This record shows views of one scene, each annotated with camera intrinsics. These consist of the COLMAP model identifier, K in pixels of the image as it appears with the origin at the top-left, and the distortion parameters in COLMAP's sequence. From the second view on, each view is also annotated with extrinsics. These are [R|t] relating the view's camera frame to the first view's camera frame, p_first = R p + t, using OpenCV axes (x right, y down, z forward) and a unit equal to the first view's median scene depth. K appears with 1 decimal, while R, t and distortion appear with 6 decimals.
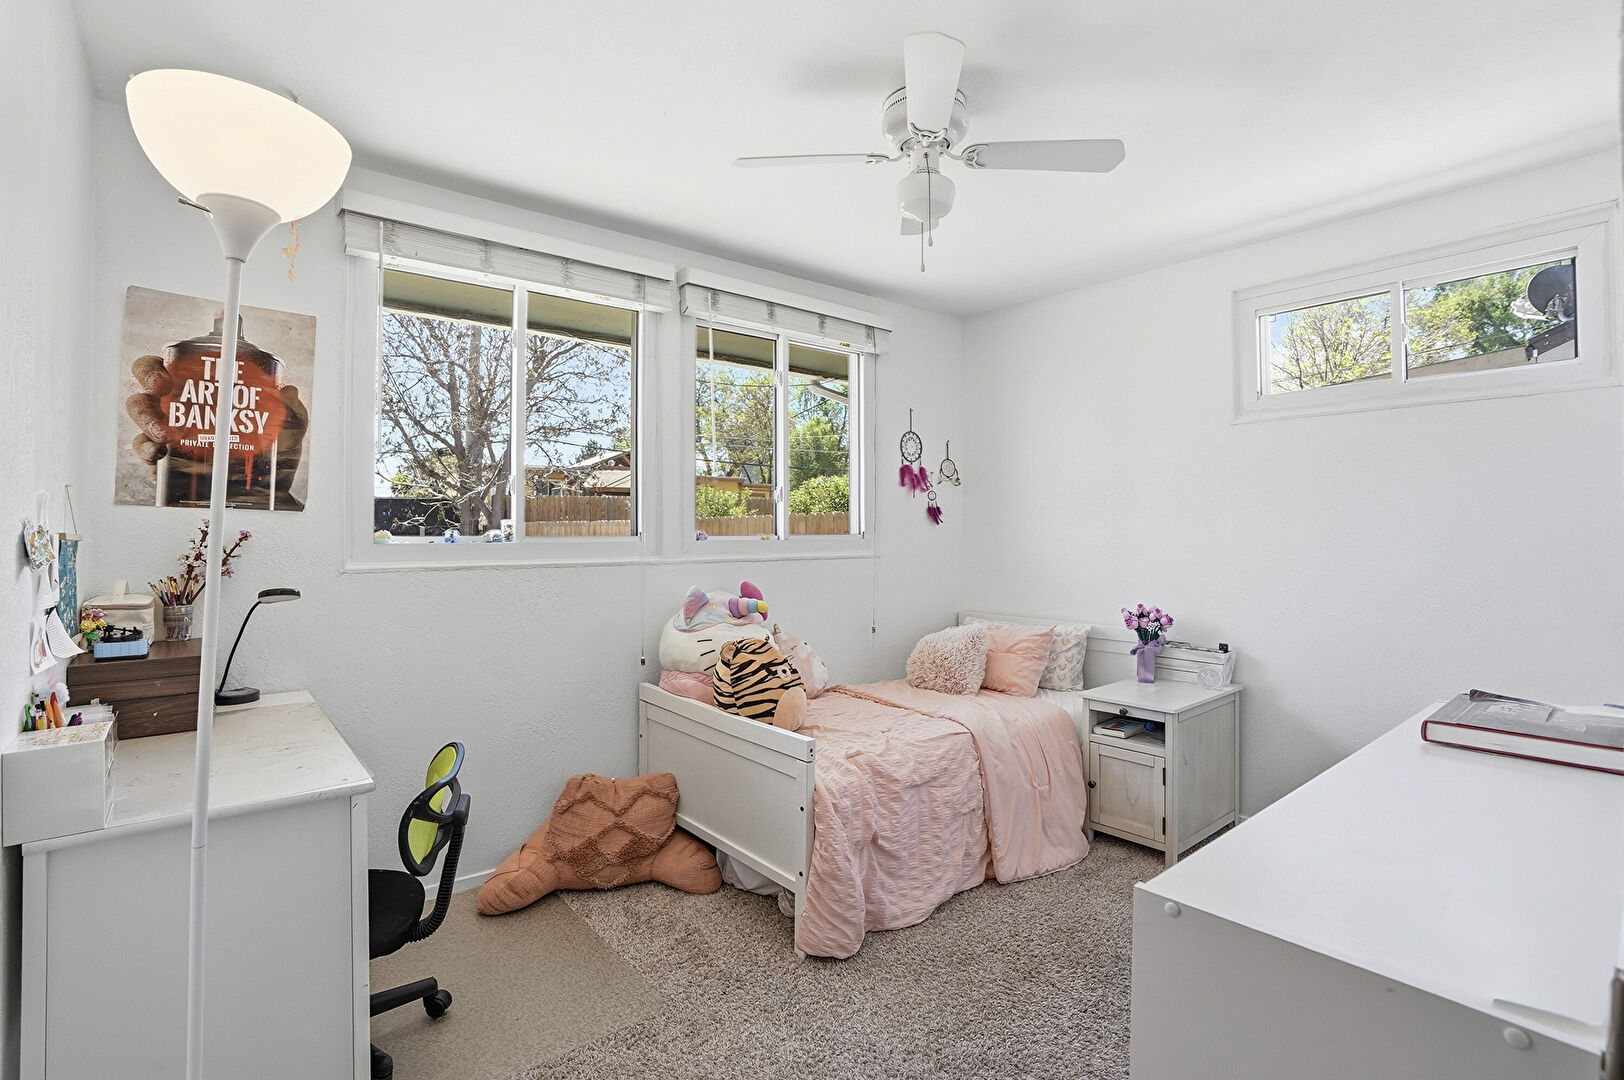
lens RADIAL K [[767.6, 0, 800.5], [0, 767.6, 538.0], [0, 0, 1]] dist [-0.069524, 0.025824]
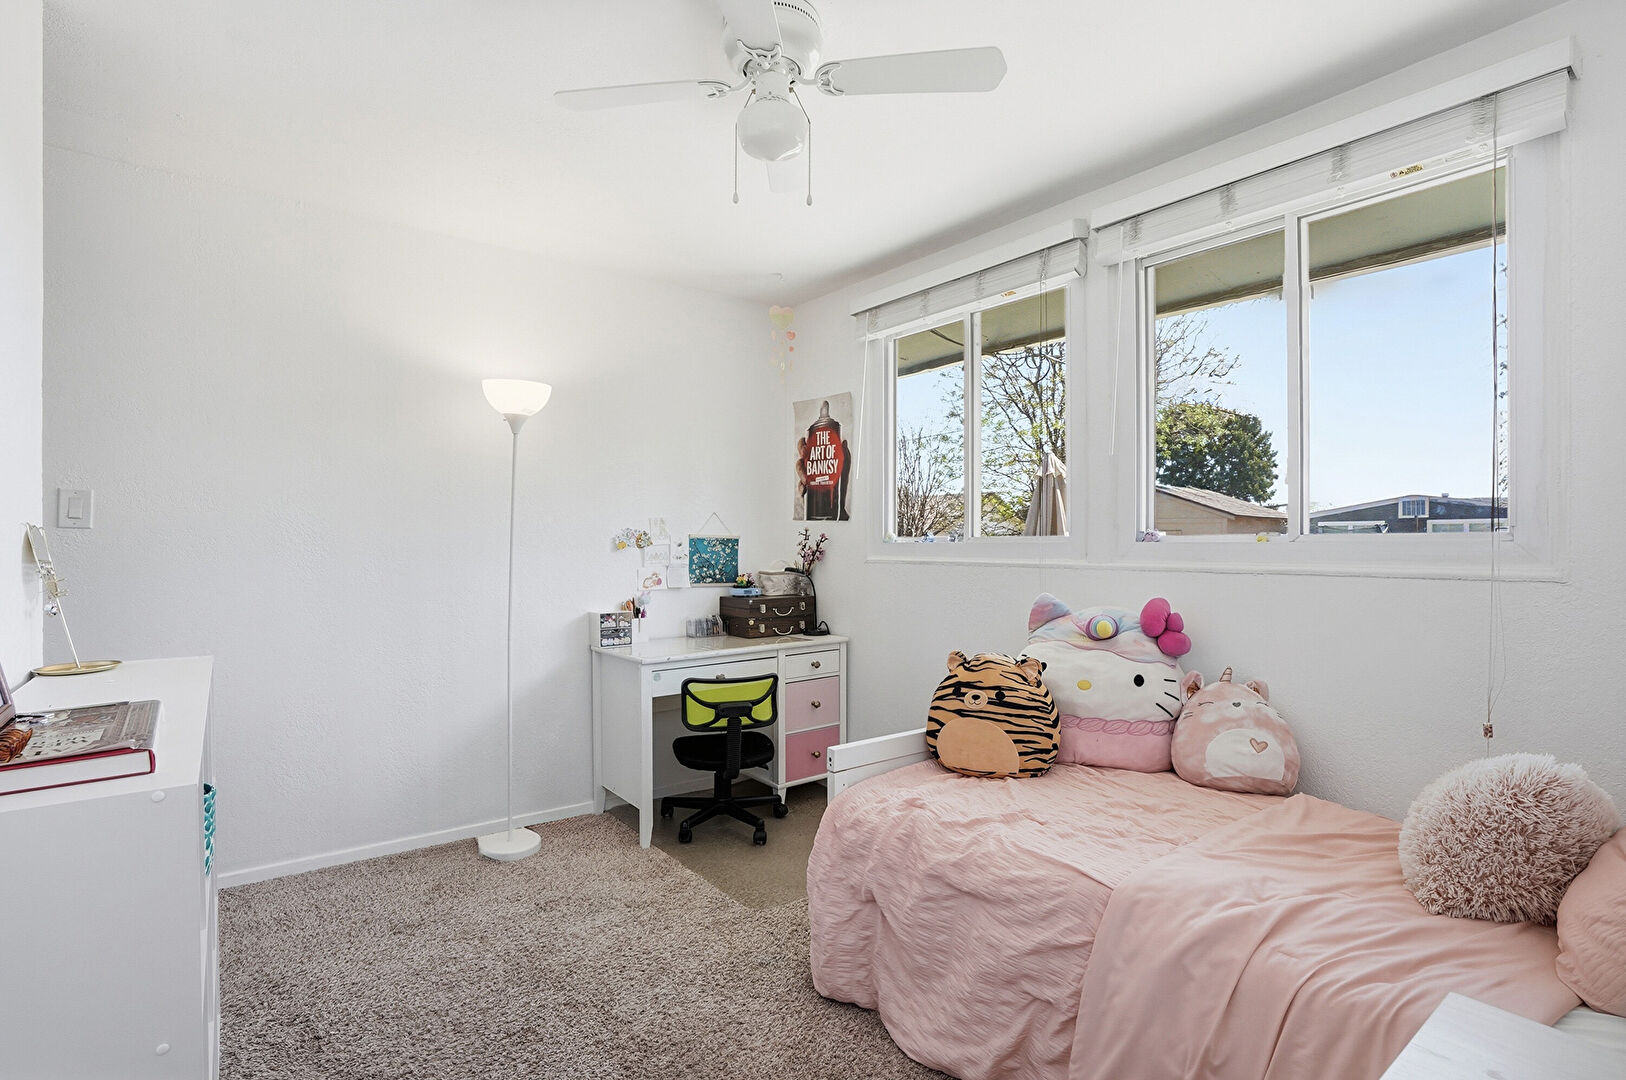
lens RADIAL K [[768.5, 0, 801.5], [0, 768.5, 538.0], [0, 0, 1]] dist [-0.069524, 0.025824]
pose [[-0.010514, -0.005326, -0.999931, 0.911090], [-0.000844, 0.999986, -0.005318, 0.008377], [0.999944, 0.000788, -0.010519, 0.928571]]
